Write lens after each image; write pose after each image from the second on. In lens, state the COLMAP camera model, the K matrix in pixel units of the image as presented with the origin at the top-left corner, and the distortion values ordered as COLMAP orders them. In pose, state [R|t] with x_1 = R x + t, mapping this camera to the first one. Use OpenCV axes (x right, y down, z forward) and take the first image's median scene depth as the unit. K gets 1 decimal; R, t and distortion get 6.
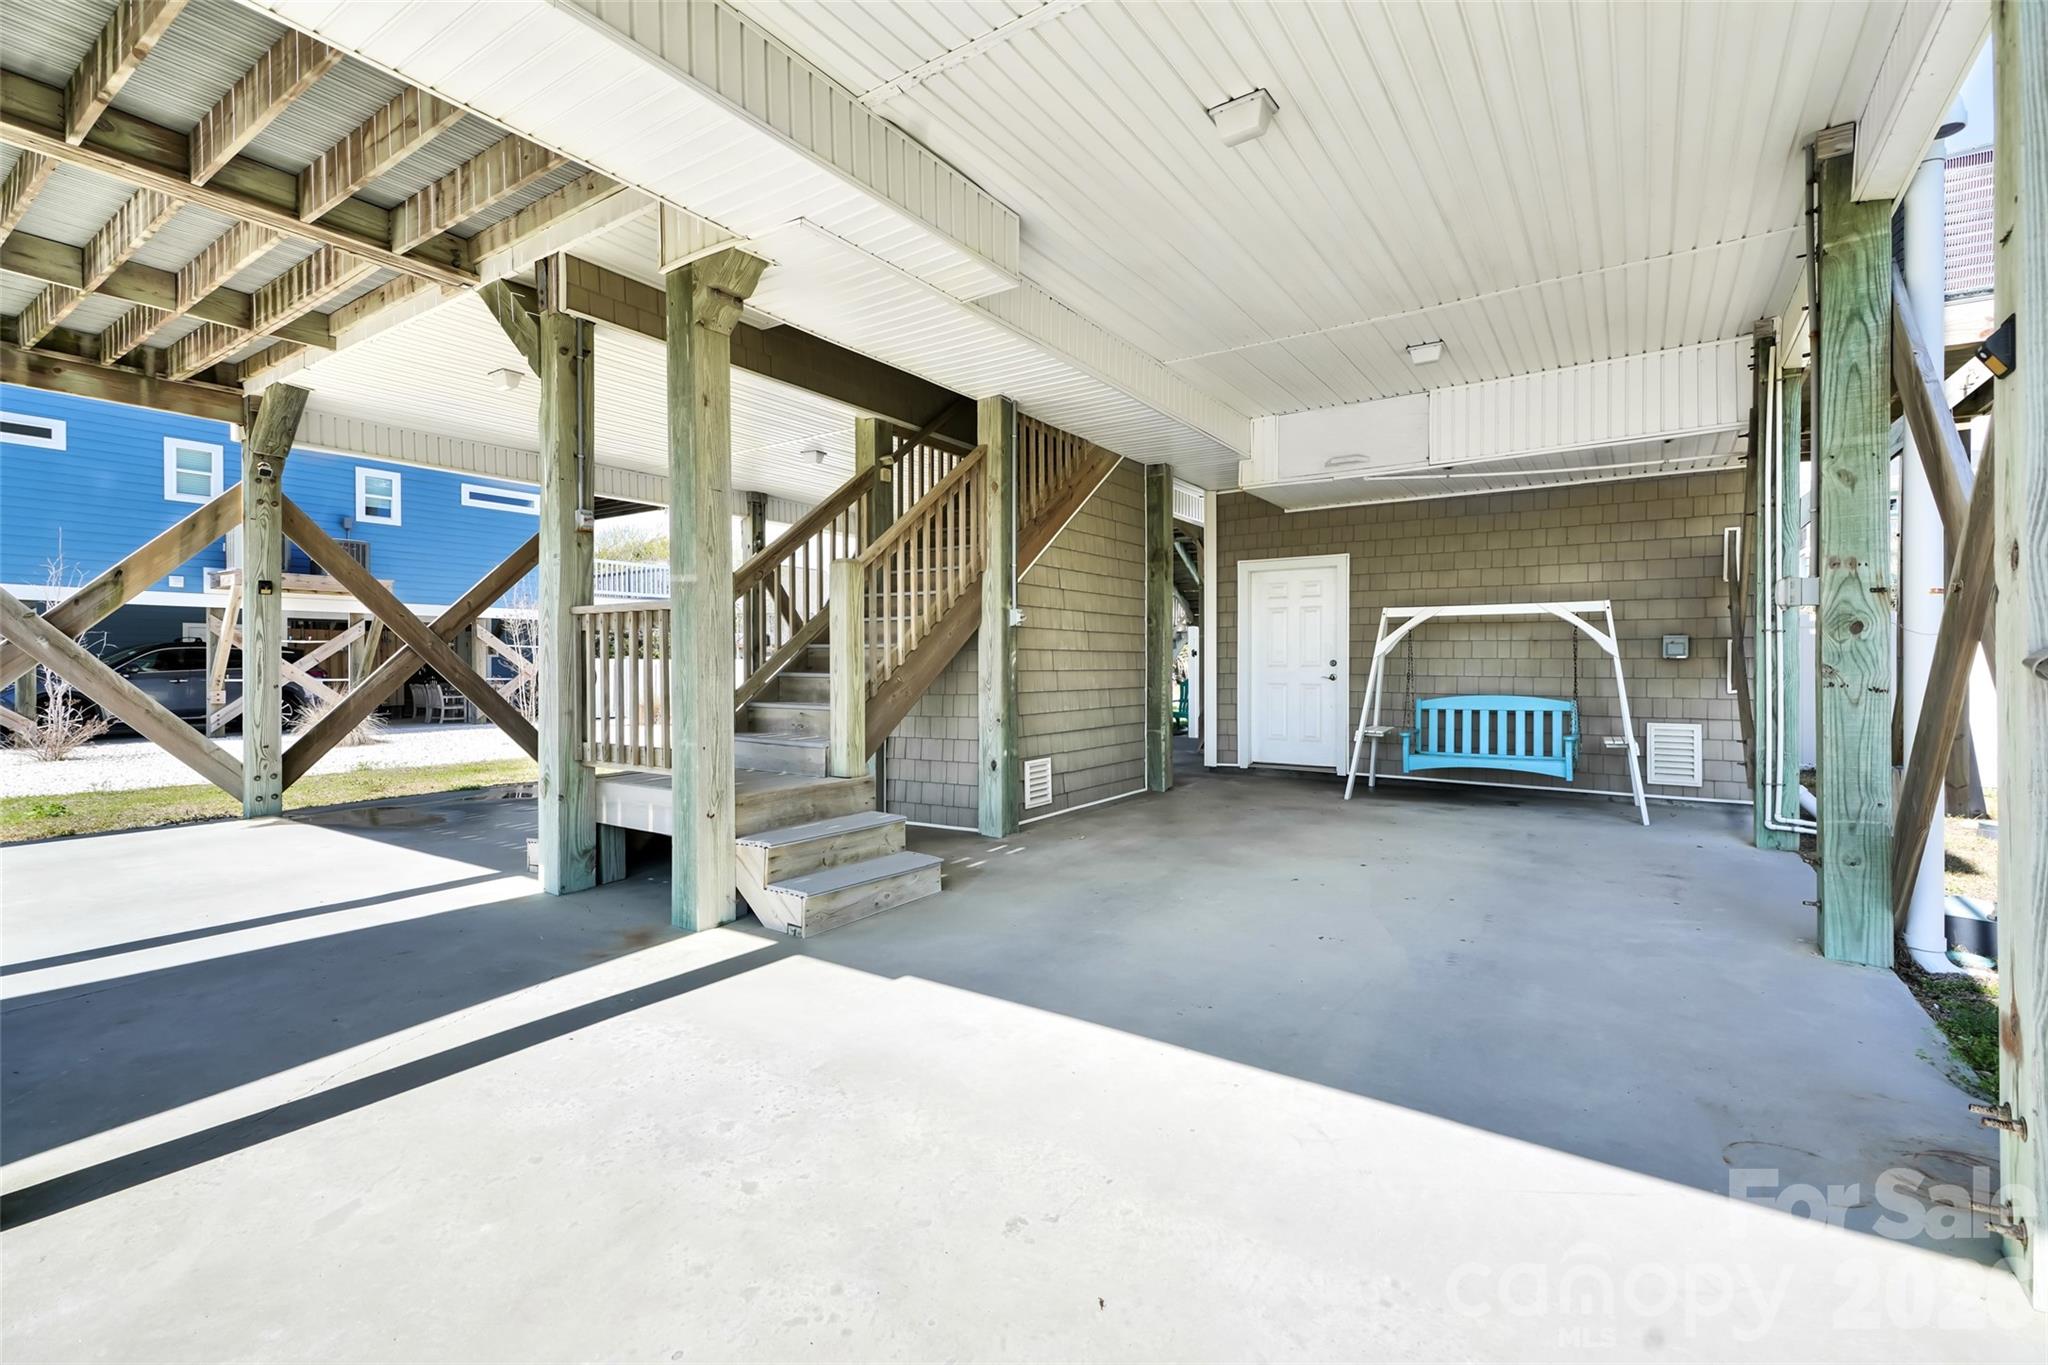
lens RADIAL K [[909.7, 0, 1028.6], [0, 909.7, 669.1], [0, 0, 1]] dist [0.044408, -0.002401]
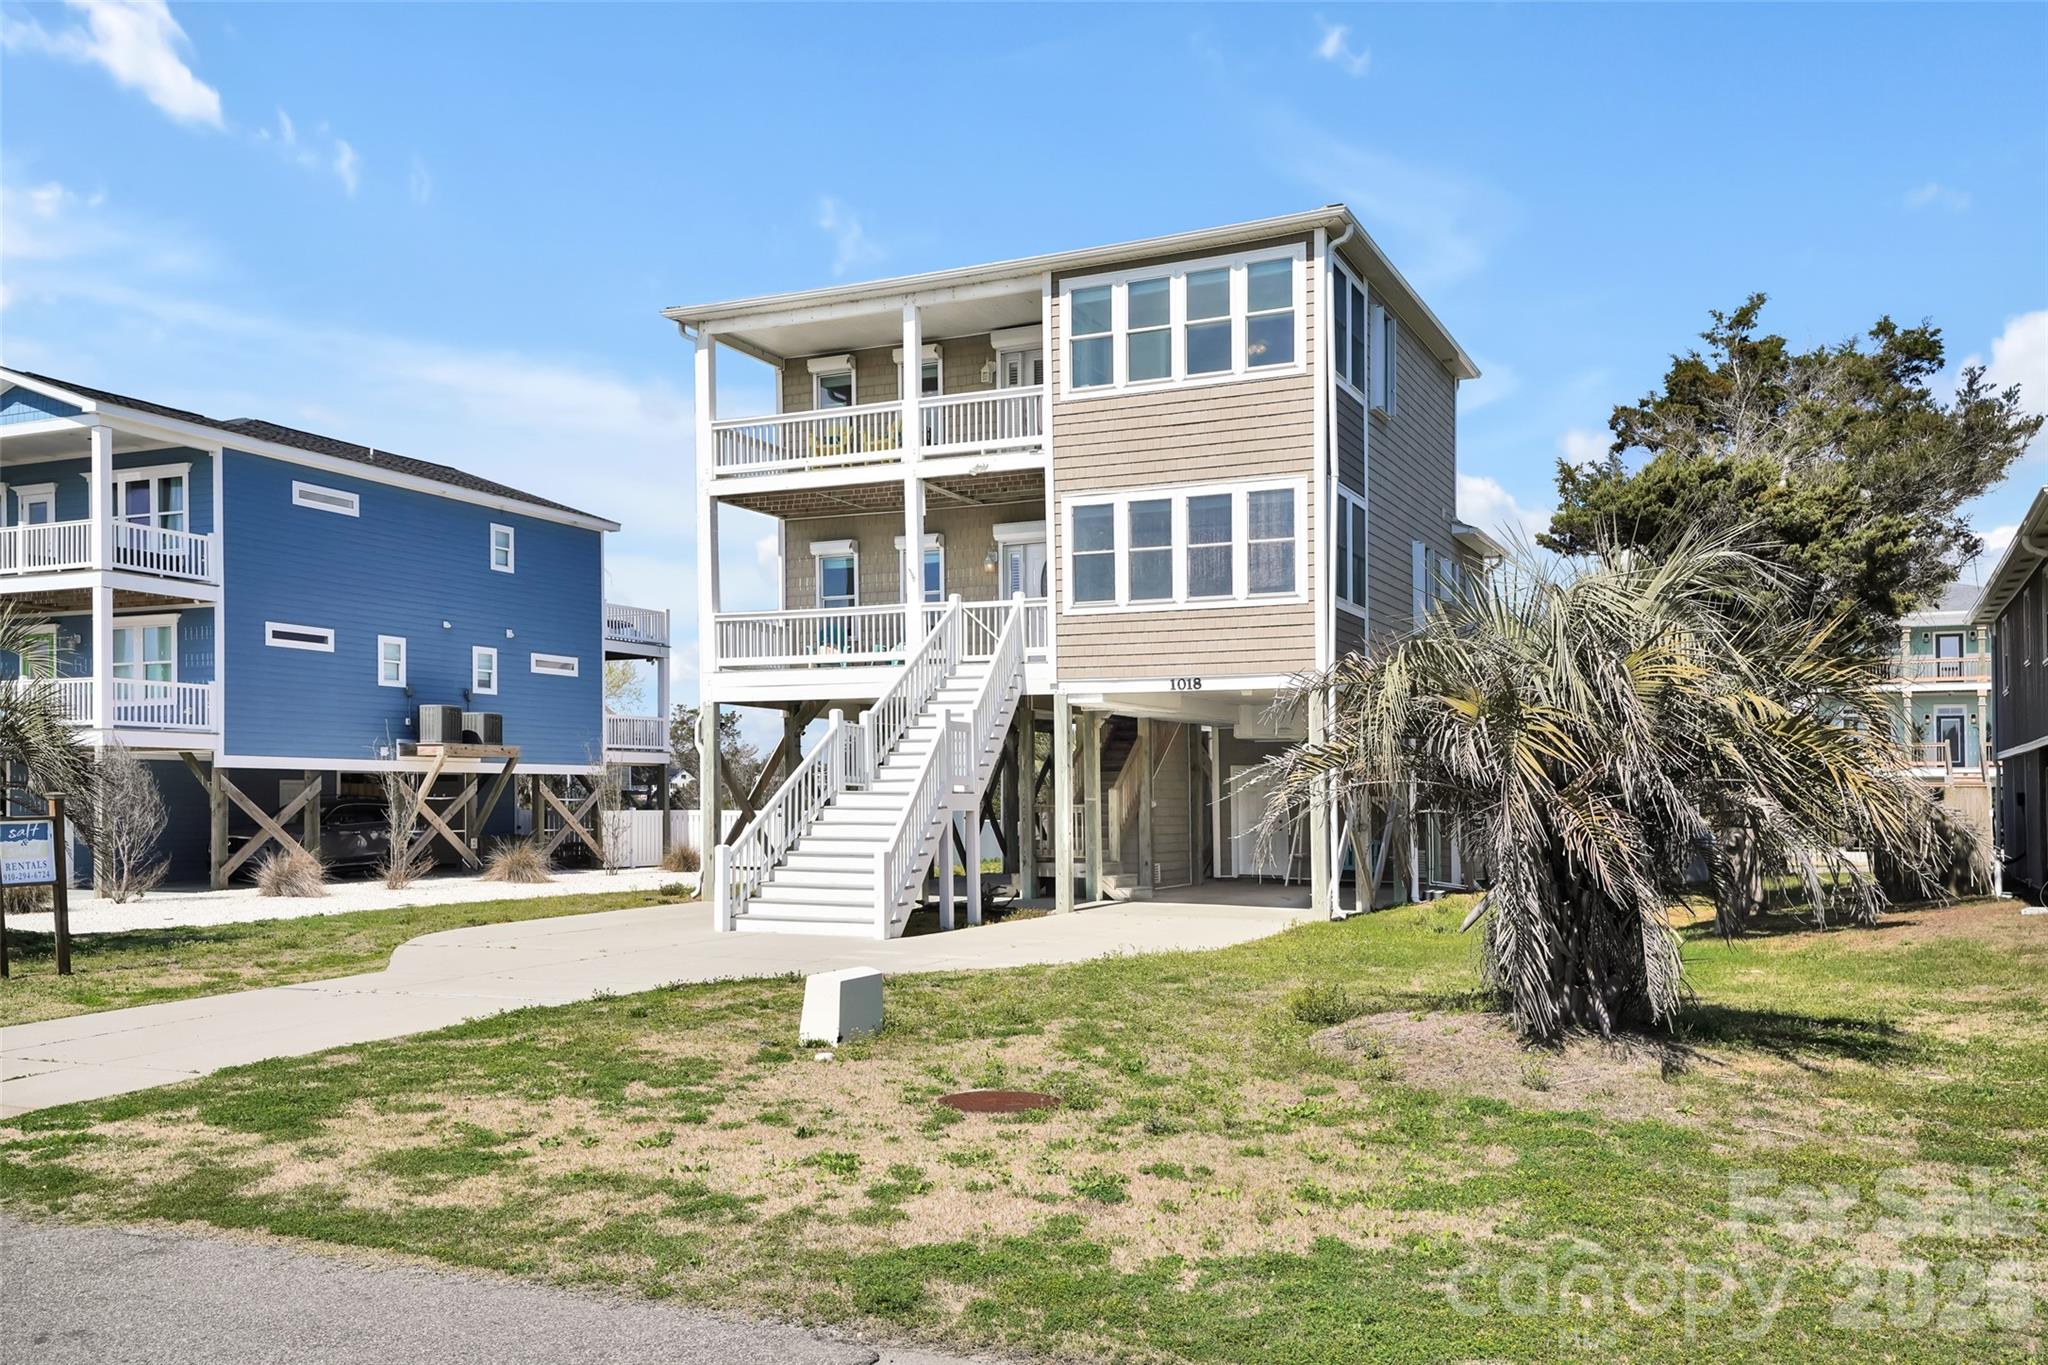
lens RADIAL K [[1717.5, 0, 1025.7], [0, 1717.5, 677.1], [0, 0, 1]] dist [0.072044, 0.008267]
pose [[0.988740, 0.014509, 0.148935, -0.850367], [-0.002852, 0.996934, -0.078189, -0.027612], [-0.149613, 0.076884, 0.985751, -2.882122]]
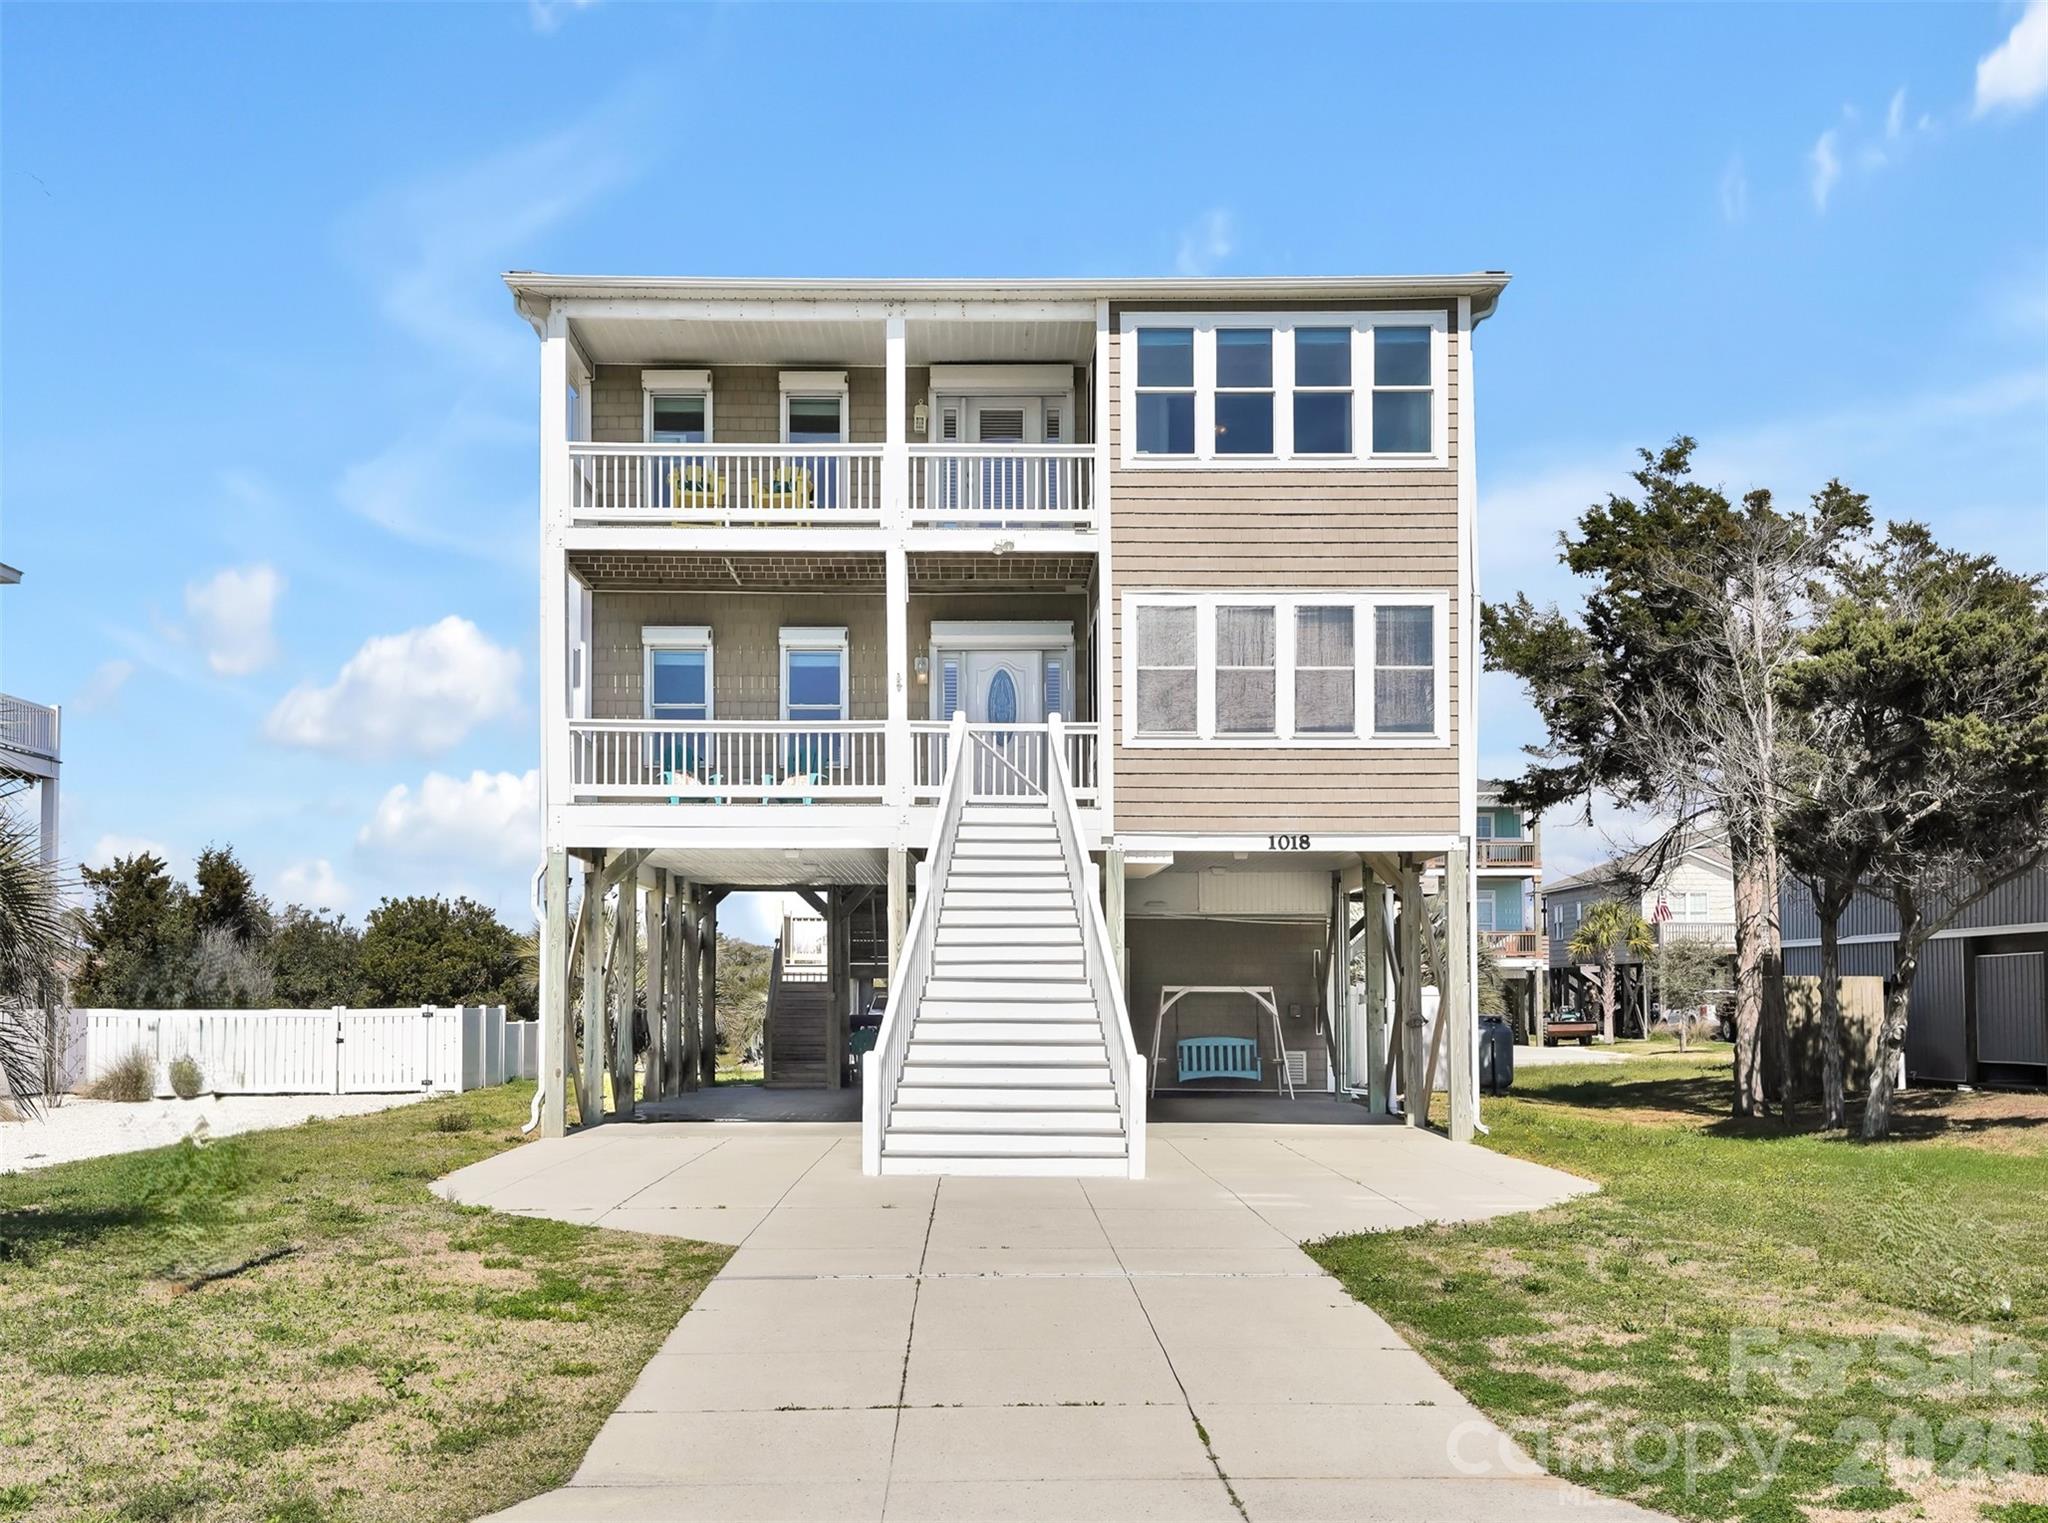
lens RADIAL K [[2121.9, 0, 1022.2], [0, 2121.9, 766.0], [0, 0, 1]] dist [0.025121, 0.000000]
pose [[0.819775, 0.063772, 0.569123, -2.123059], [0.002747, 0.993331, -0.115263, -0.019715], [-0.572678, 0.096053, 0.814133, -2.121830]]
